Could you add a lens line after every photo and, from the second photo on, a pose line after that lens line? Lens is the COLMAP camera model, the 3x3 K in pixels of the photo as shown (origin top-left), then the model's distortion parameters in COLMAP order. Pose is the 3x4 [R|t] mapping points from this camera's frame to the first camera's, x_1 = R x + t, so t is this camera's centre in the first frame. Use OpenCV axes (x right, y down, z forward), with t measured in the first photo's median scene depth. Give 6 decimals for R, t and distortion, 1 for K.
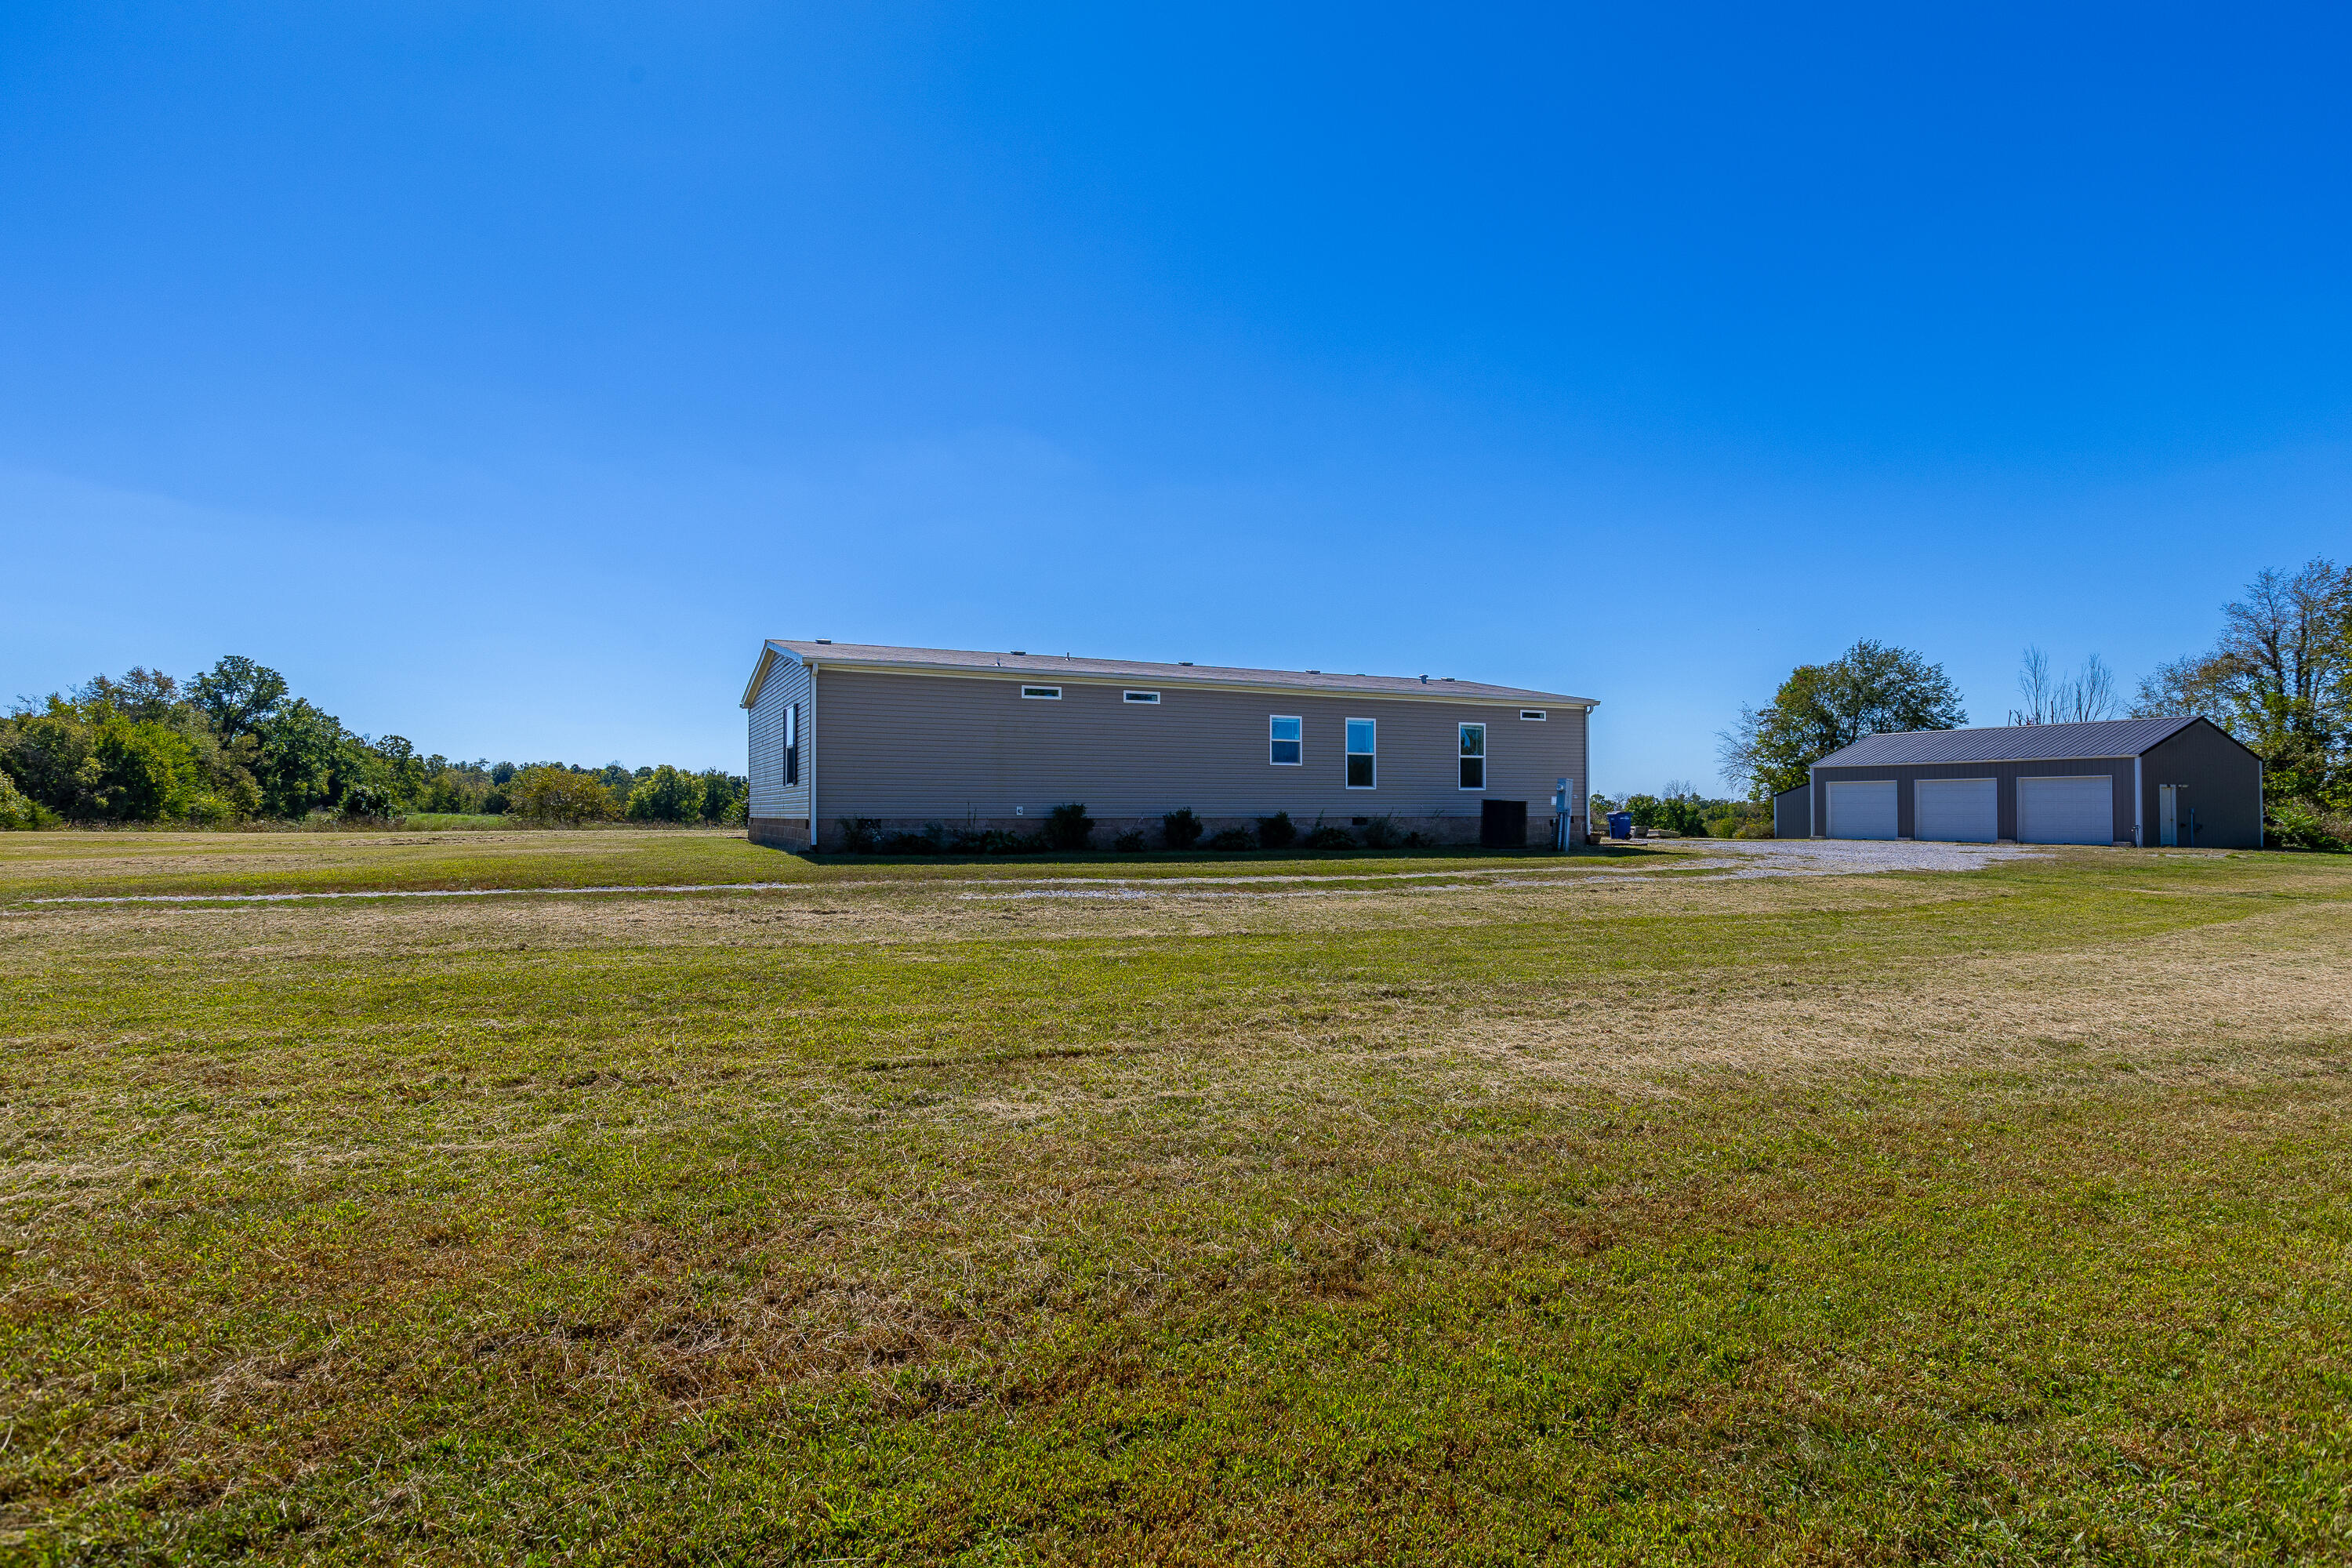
lens RADIAL K [[1190.5, 0, 1171.5], [0, 1190.5, 791.3], [0, 0, 1]] dist [0.002323, 0.000150]
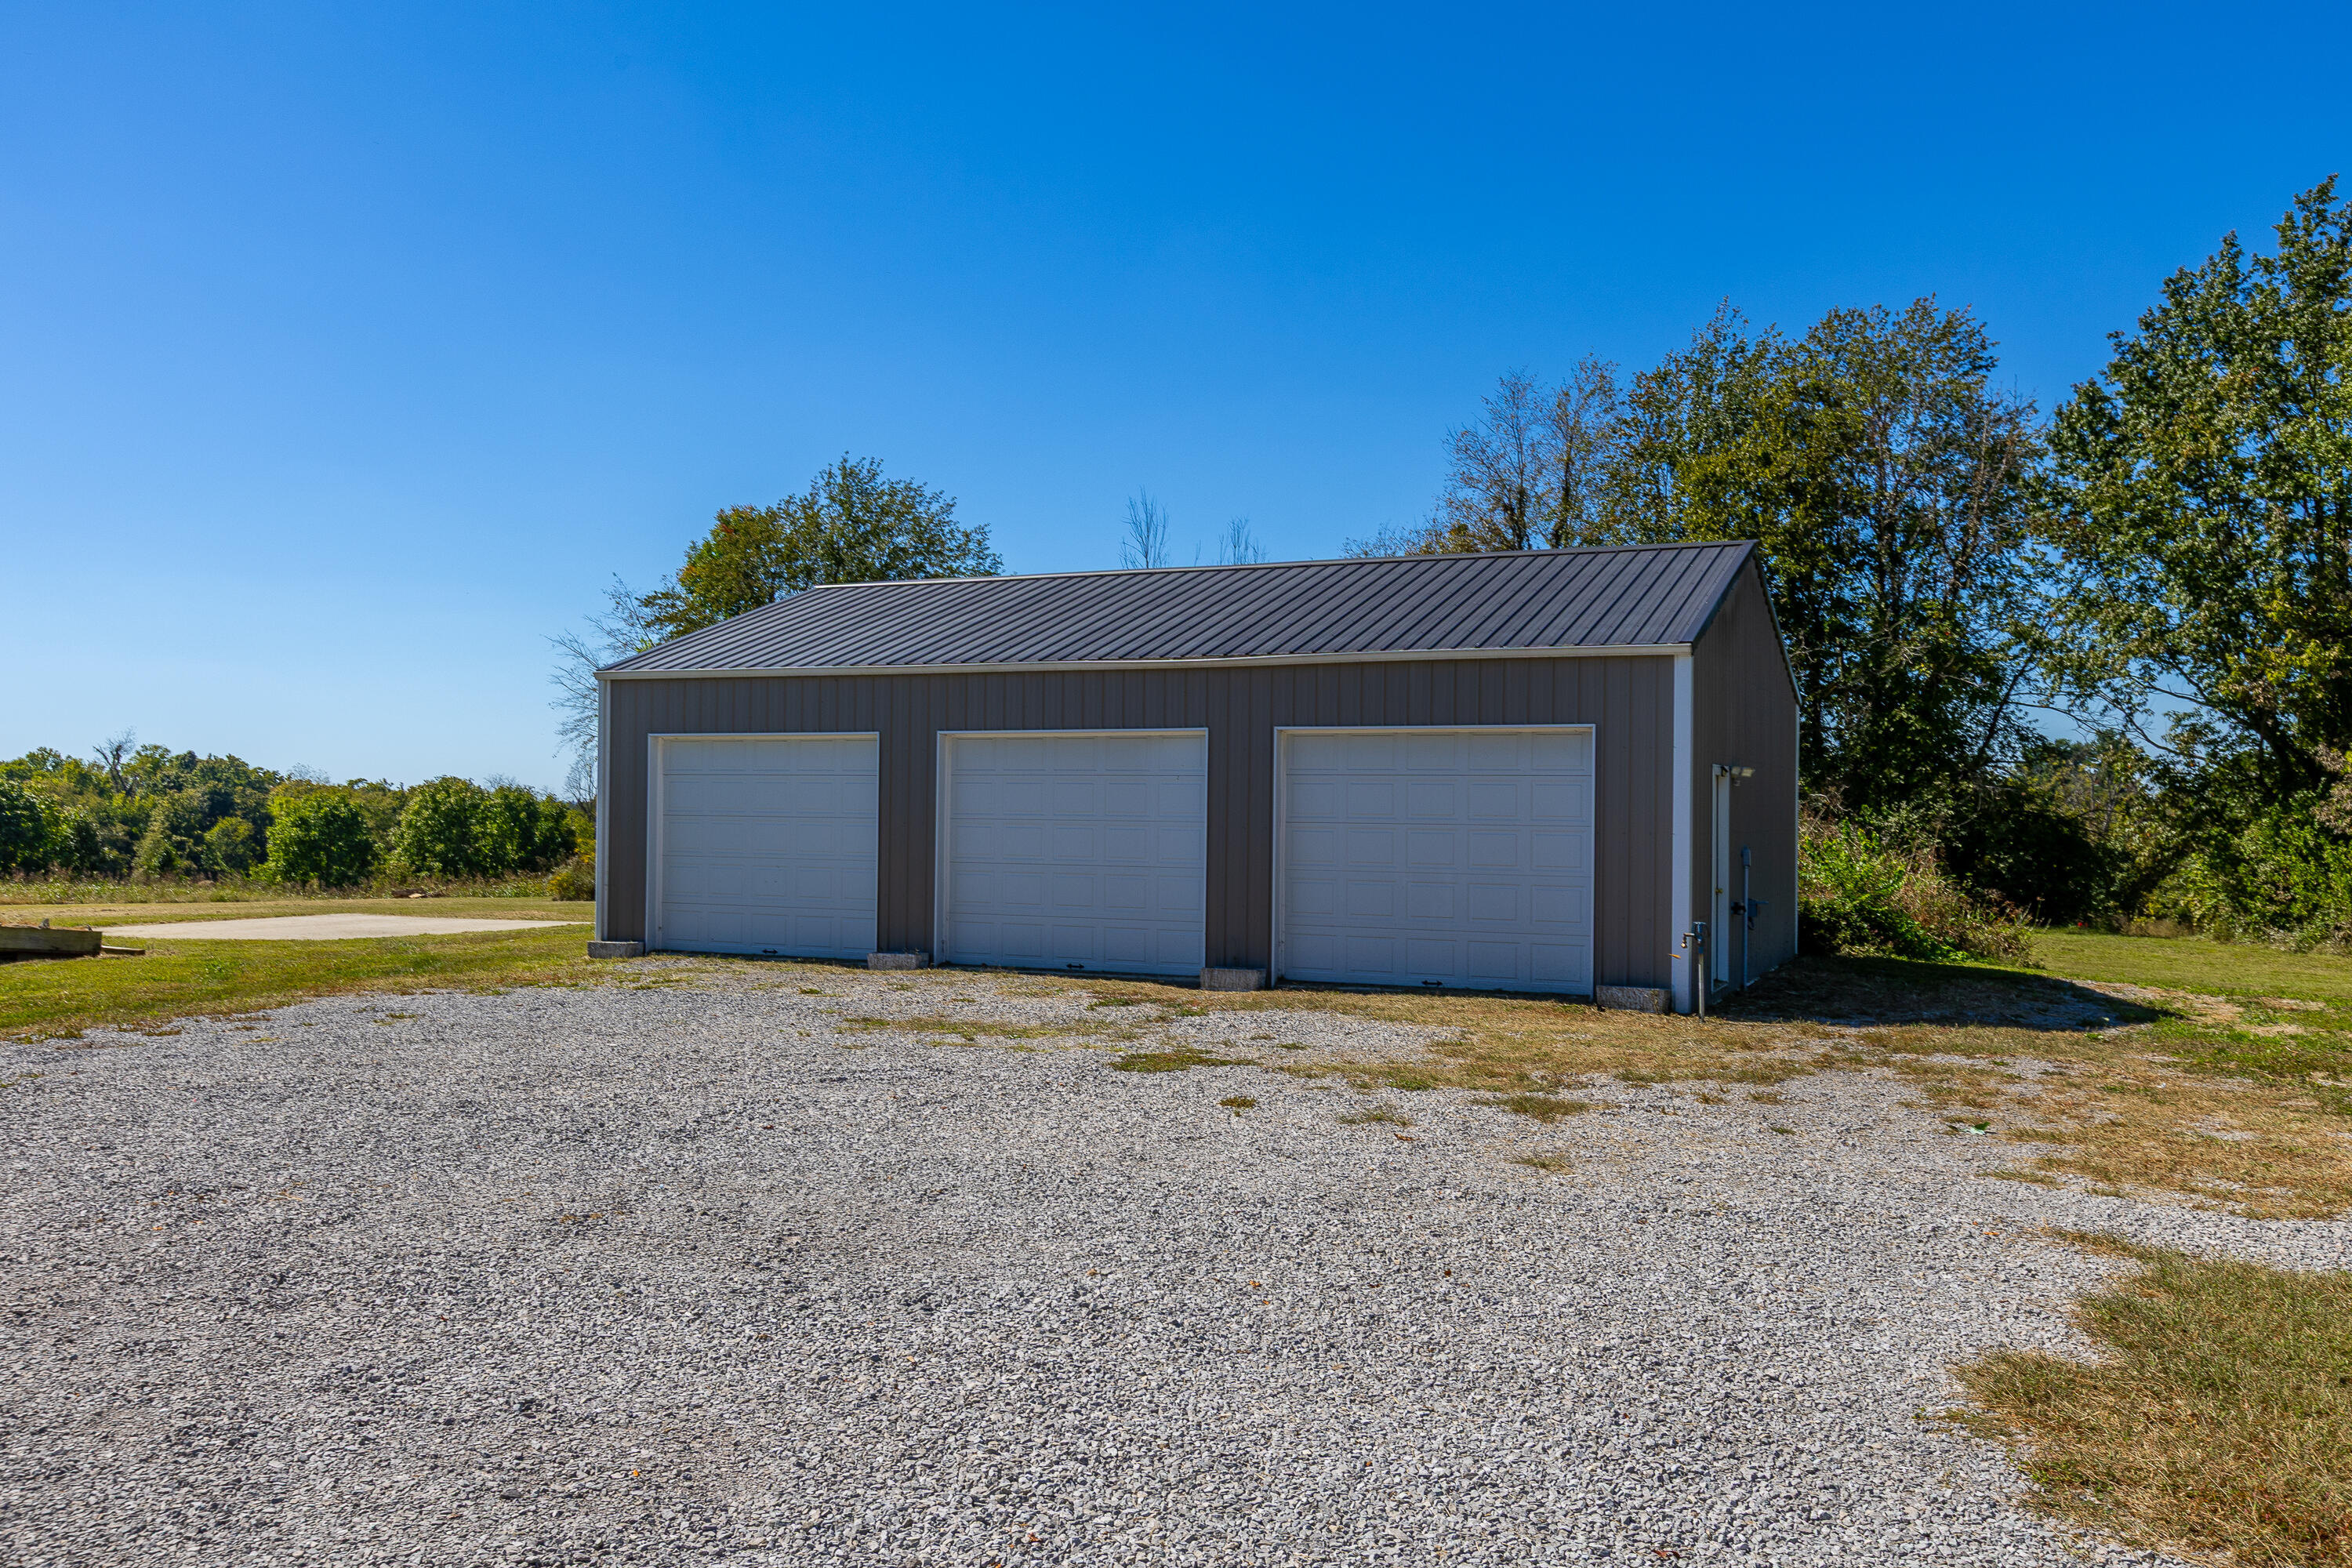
lens RADIAL K [[1900.0, 0, 1175.3], [0, 1900.0, 787.1], [0, 0, 1]] dist [0.001896, 0.000056]
pose [[0.775306, 0.016221, 0.631377, 0.270613], [-0.020968, 0.999780, 0.000061, 0.000755], [-0.631238, -0.013286, 0.775476, 0.434291]]
